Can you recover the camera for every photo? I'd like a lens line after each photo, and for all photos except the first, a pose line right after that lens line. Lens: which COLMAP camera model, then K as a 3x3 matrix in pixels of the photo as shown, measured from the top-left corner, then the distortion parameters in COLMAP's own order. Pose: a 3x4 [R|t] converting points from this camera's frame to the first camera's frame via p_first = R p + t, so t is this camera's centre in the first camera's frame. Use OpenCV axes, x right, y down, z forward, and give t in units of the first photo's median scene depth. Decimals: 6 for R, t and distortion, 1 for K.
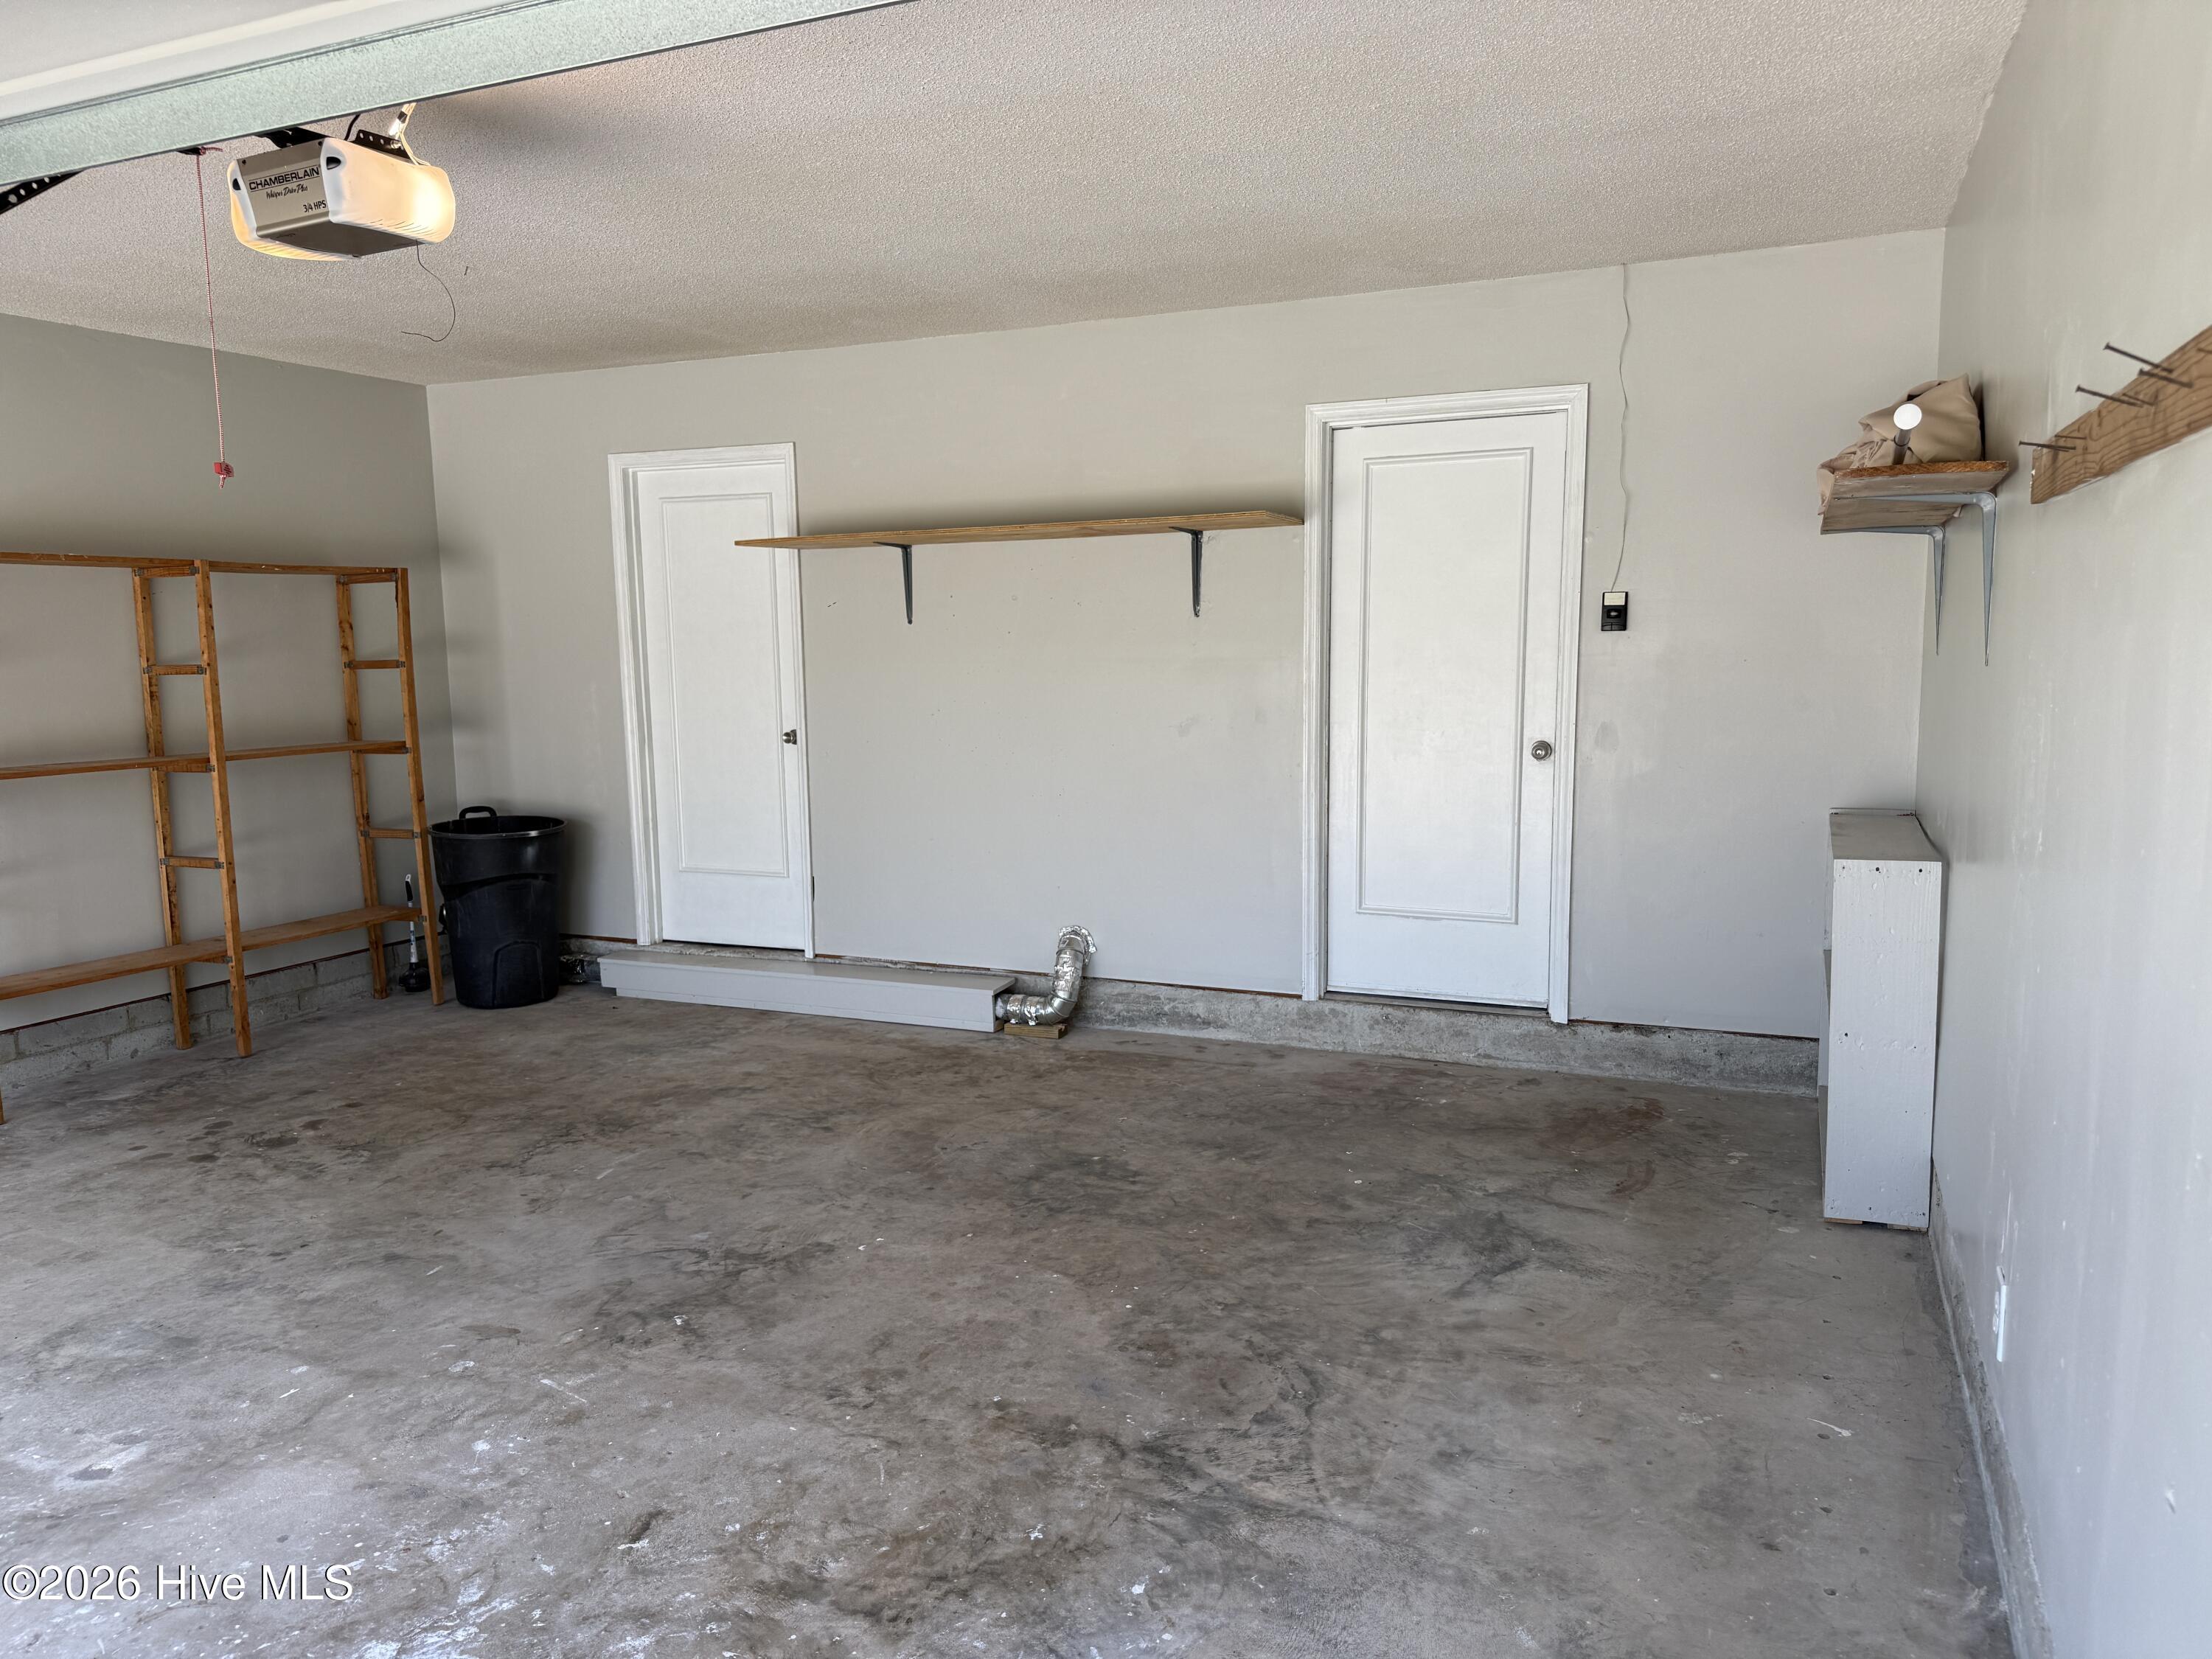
lens RADIAL K [[1562.5, 0, 1106.0], [0, 1562.5, 829.5], [0, 0, 1]] dist [0.164857, -0.289872]
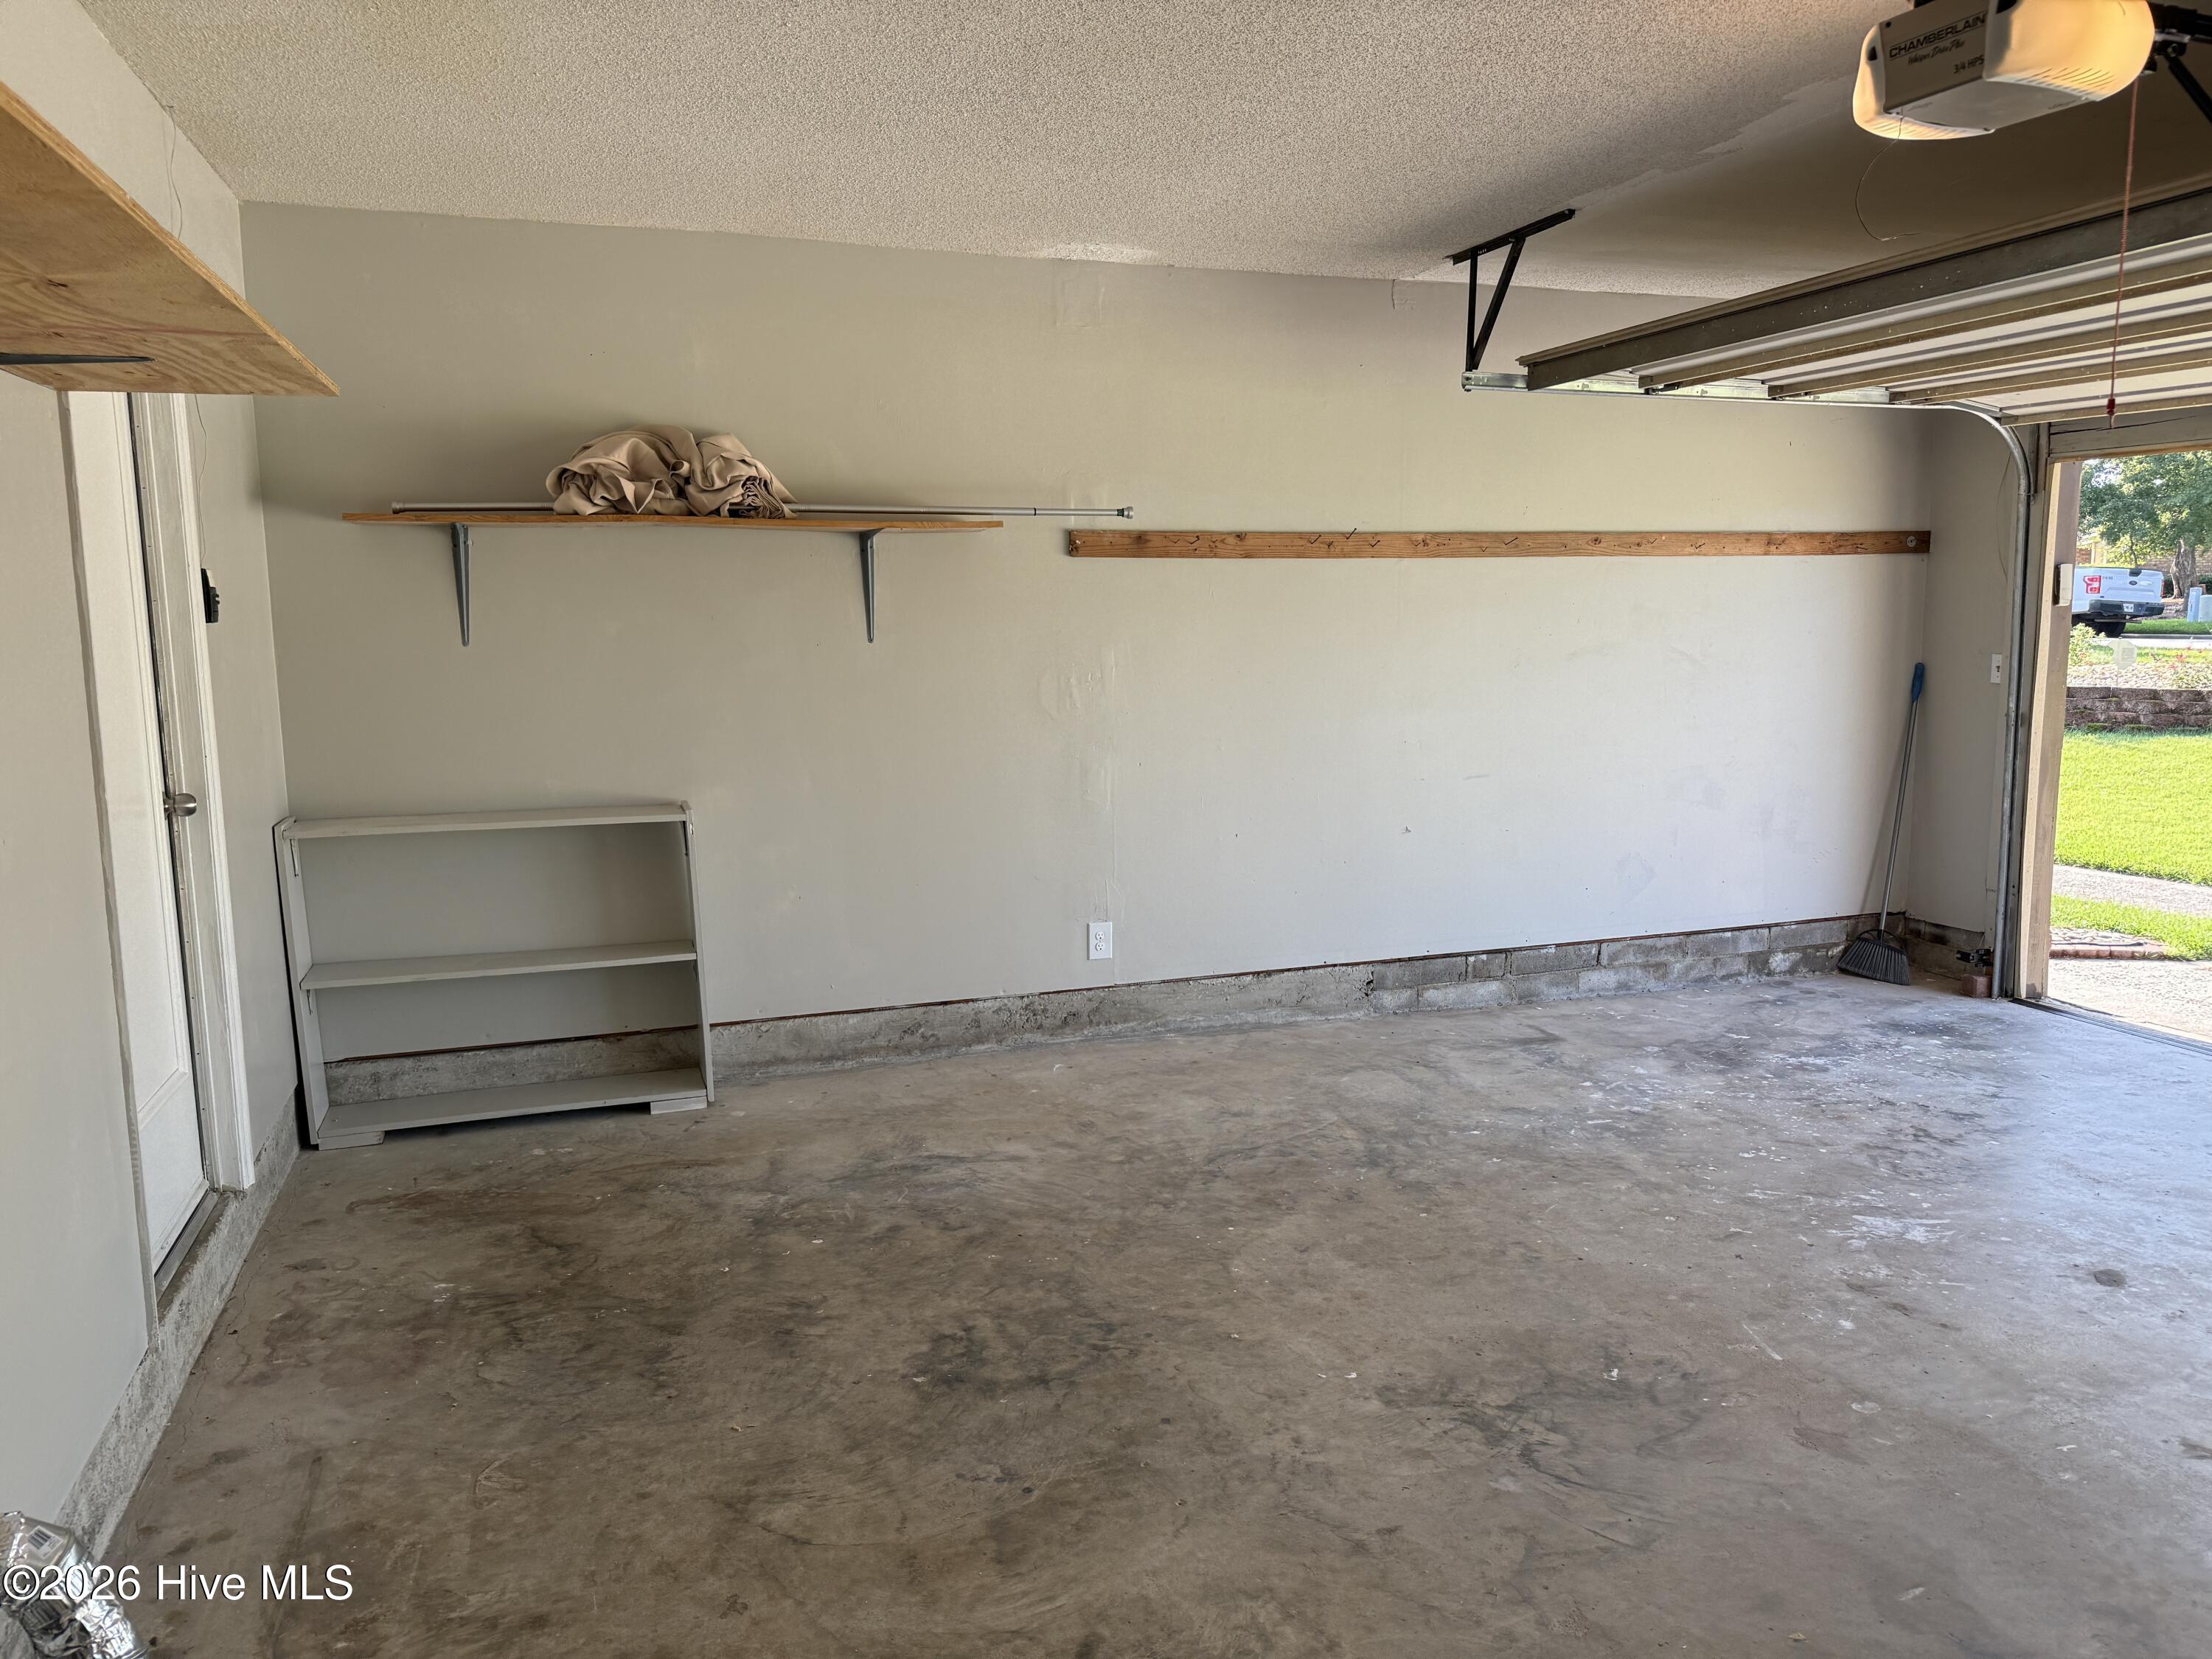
lens RADIAL K [[1562.5, 0, 1106.0], [0, 1562.5, 829.5], [0, 0, 1]] dist [0.164857, -0.289872]
pose [[-0.682381, -0.080808, 0.726517, -0.645275], [0.108677, 0.971612, 0.210144, -0.188874], [-0.722874, 0.222353, -0.654227, 1.592278]]
